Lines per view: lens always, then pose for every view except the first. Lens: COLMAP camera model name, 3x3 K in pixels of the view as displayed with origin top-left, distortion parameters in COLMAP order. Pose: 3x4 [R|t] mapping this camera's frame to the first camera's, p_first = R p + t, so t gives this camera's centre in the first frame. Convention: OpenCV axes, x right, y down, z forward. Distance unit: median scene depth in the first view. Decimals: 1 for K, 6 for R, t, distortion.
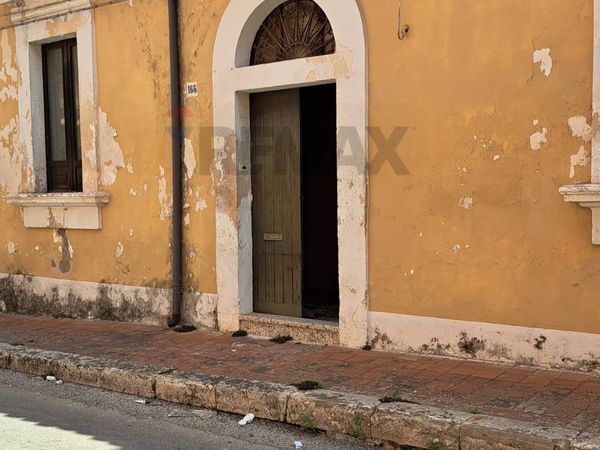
lens RADIAL K [[798.7, 0, 300.0], [0, 798.7, 225.0], [0, 0, 1]] dist [0.070210, -0.069809]
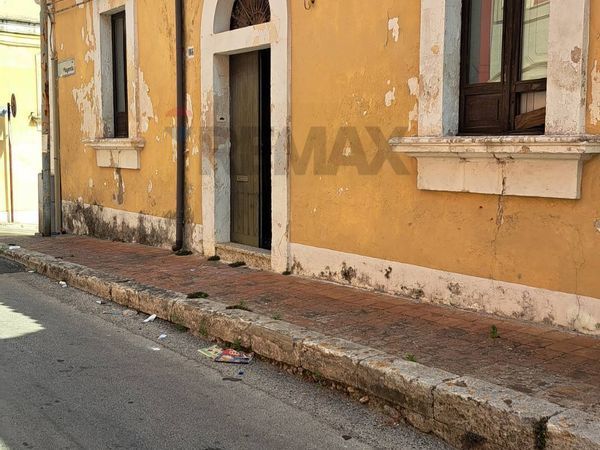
lens RADIAL K [[797.2, 0, 300.0], [0, 797.2, 225.0], [0, 0, 1]] dist [-0.009316, -0.047765]
pose [[0.962265, 0.042433, -0.268785, 0.365599], [-0.024686, 0.997306, 0.069068, 0.000361], [0.270991, -0.059827, 0.960721, -0.108343]]
